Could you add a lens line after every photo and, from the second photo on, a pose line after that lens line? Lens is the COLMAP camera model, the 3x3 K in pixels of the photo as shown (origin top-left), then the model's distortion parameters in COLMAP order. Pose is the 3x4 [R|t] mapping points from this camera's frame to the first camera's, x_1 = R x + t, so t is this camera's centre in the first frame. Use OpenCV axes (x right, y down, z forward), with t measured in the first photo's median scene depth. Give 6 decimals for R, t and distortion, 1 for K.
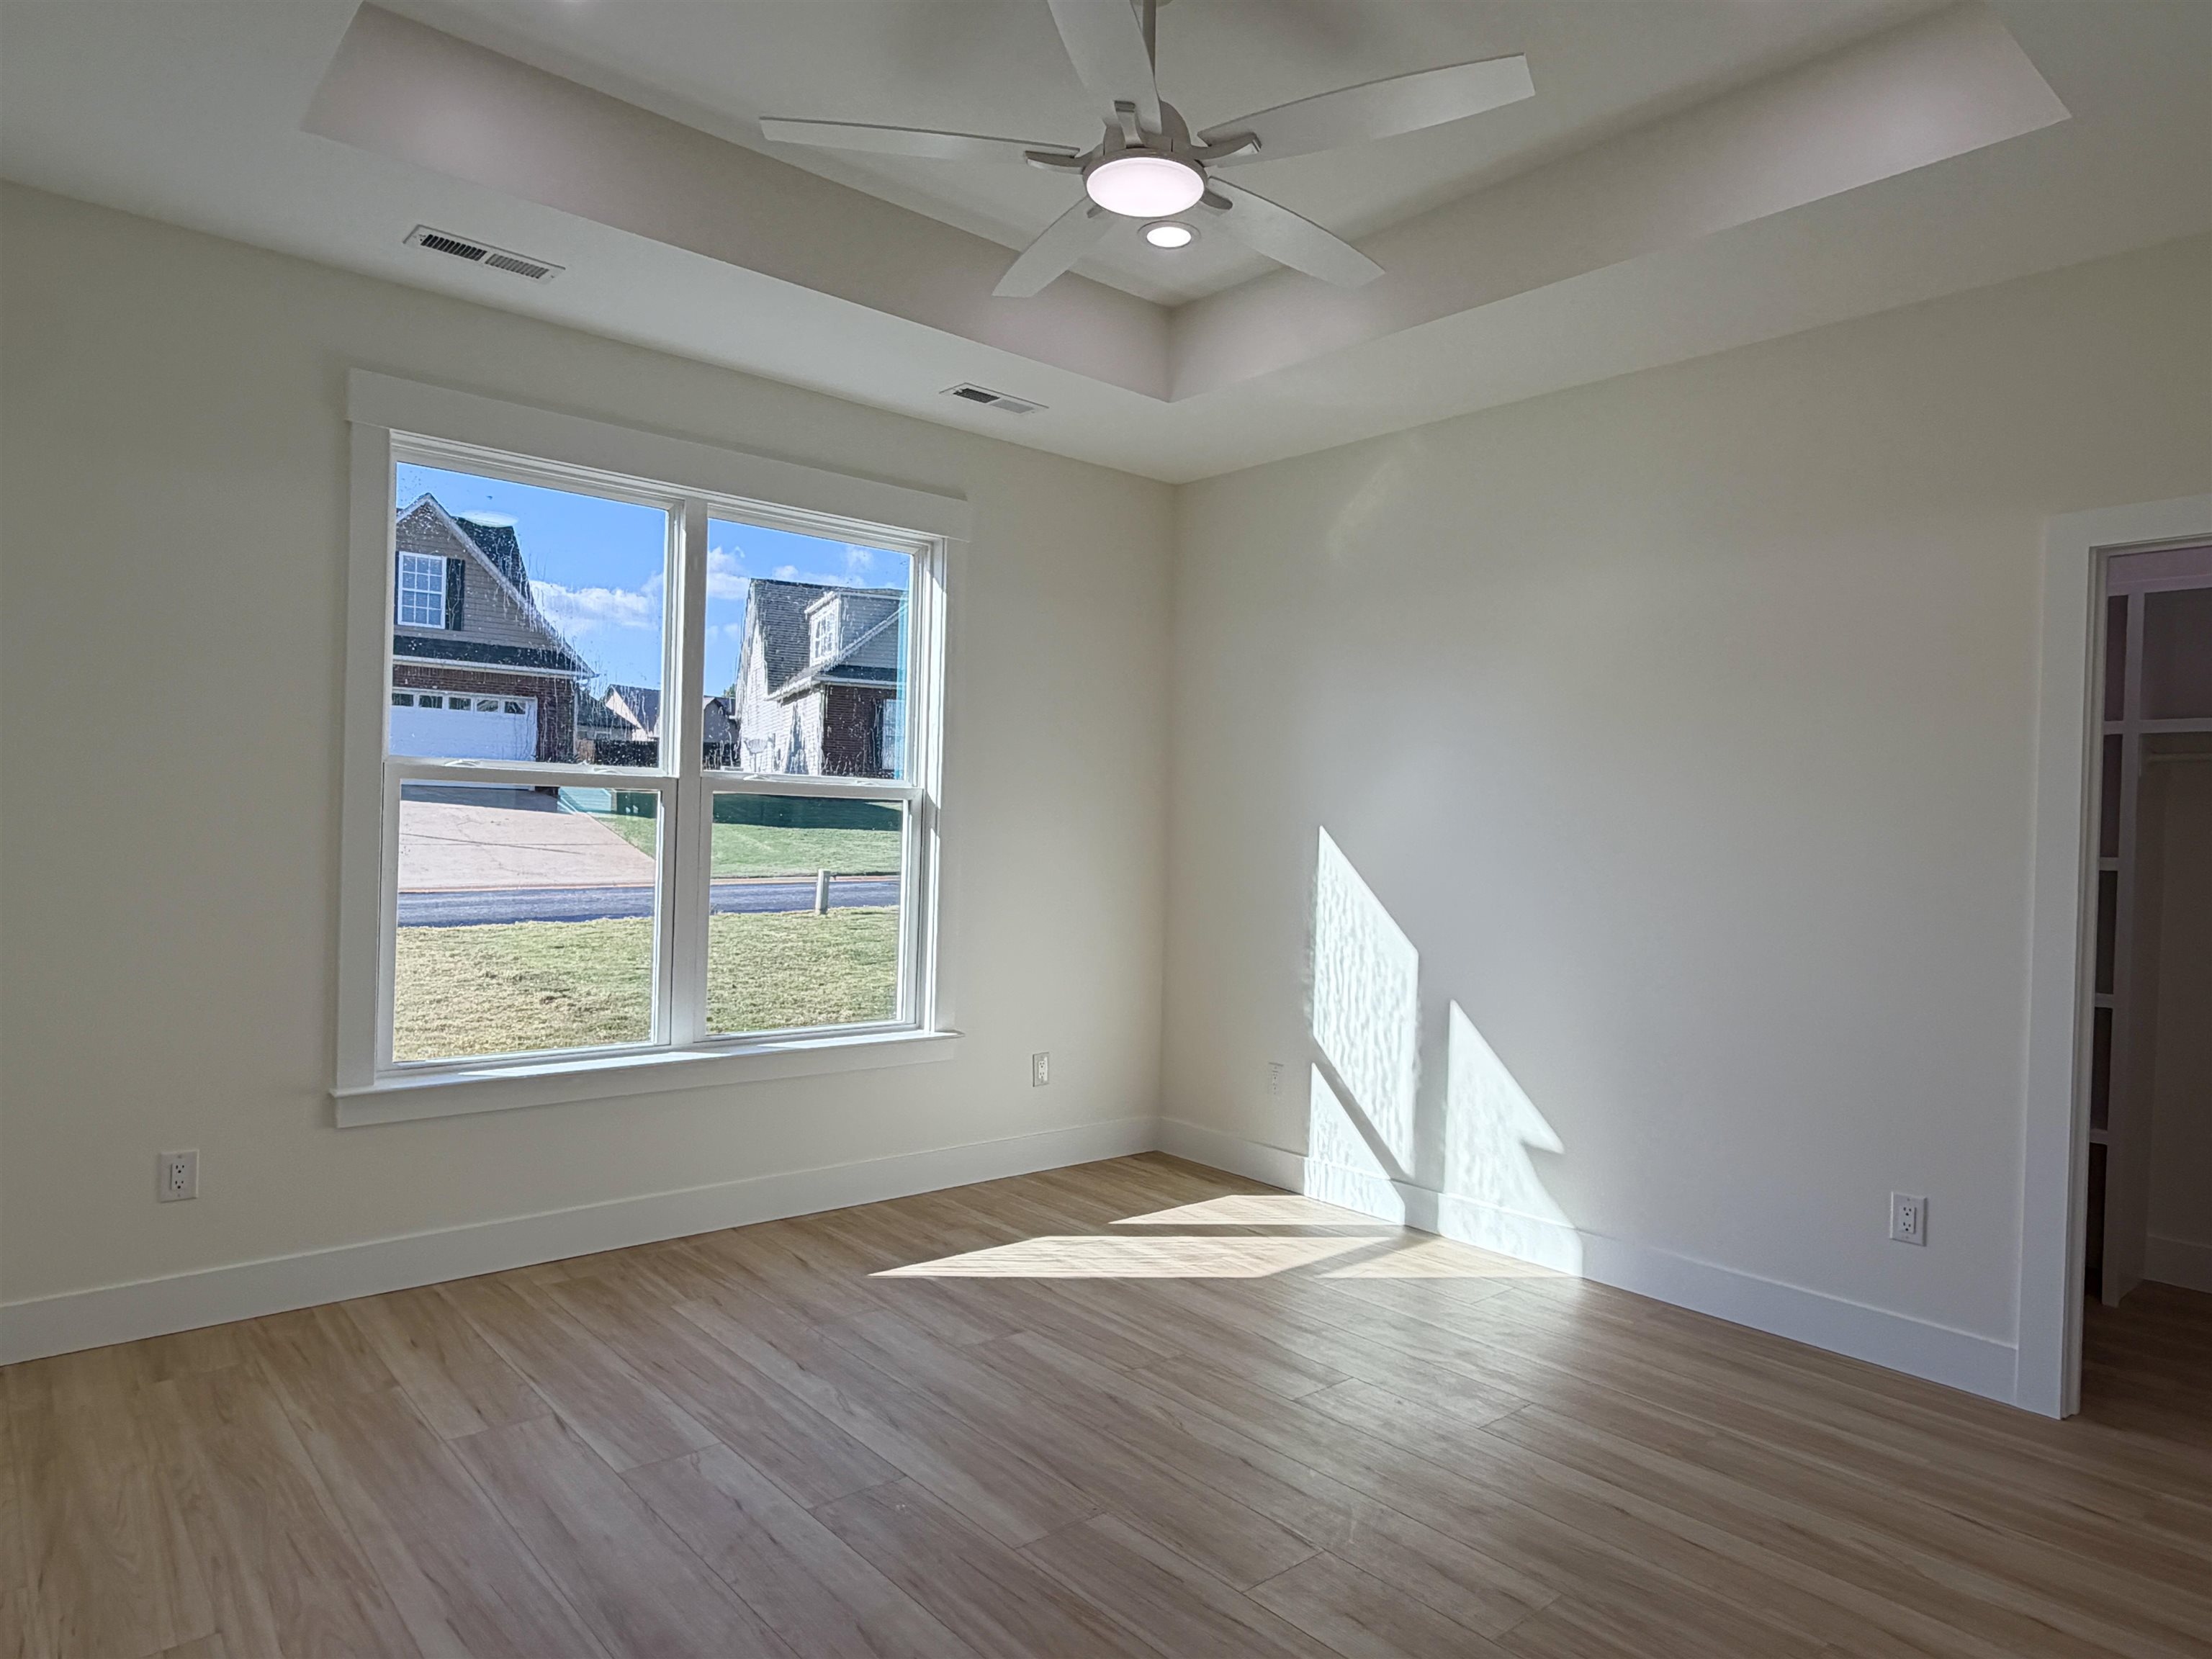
lens RADIAL K [[1344.8, 0, 1106.0], [0, 1344.8, 829.5], [0, 0, 1]] dist [-0.002621, -0.000902]
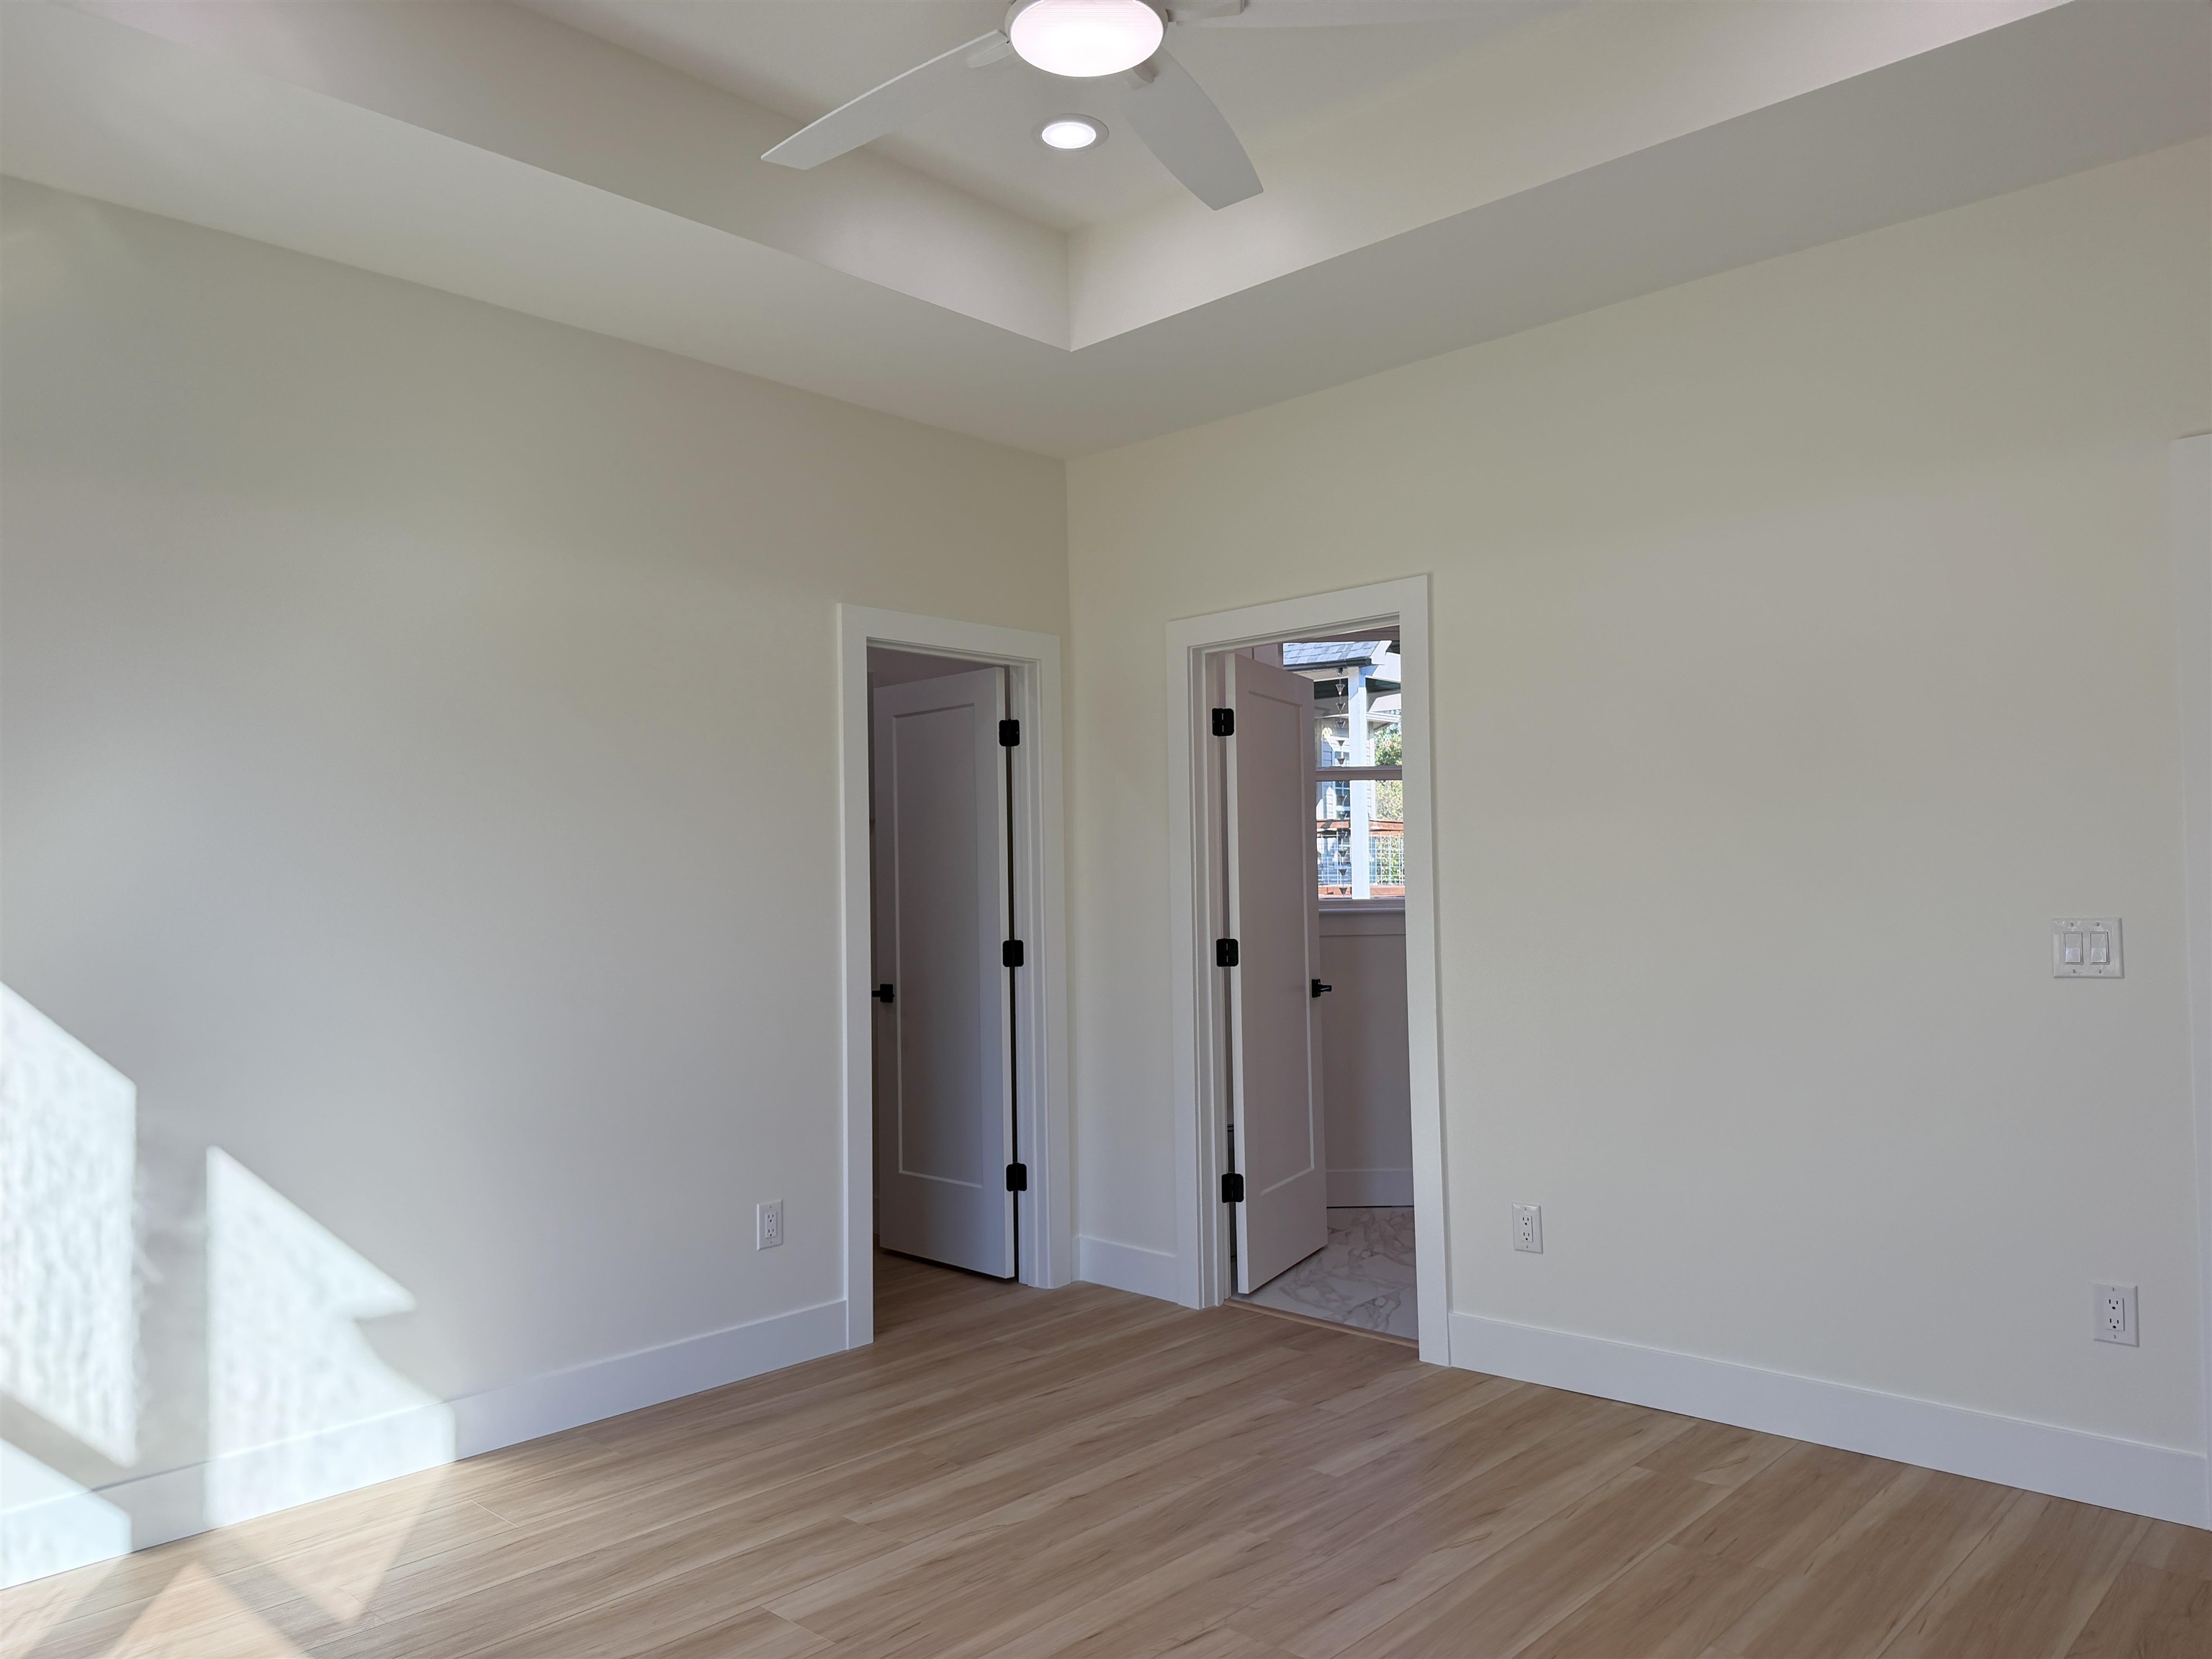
lens RADIAL K [[1541.7, 0, 1095.0], [0, 1541.7, 835.4], [0, 0, 1]] dist [0.117439, -0.170503]
pose [[-0.088278, 0.005472, 0.996081, -0.619660], [0.024029, 0.999706, -0.003363, -0.007567], [-0.995806, 0.023638, -0.088383, 0.790718]]
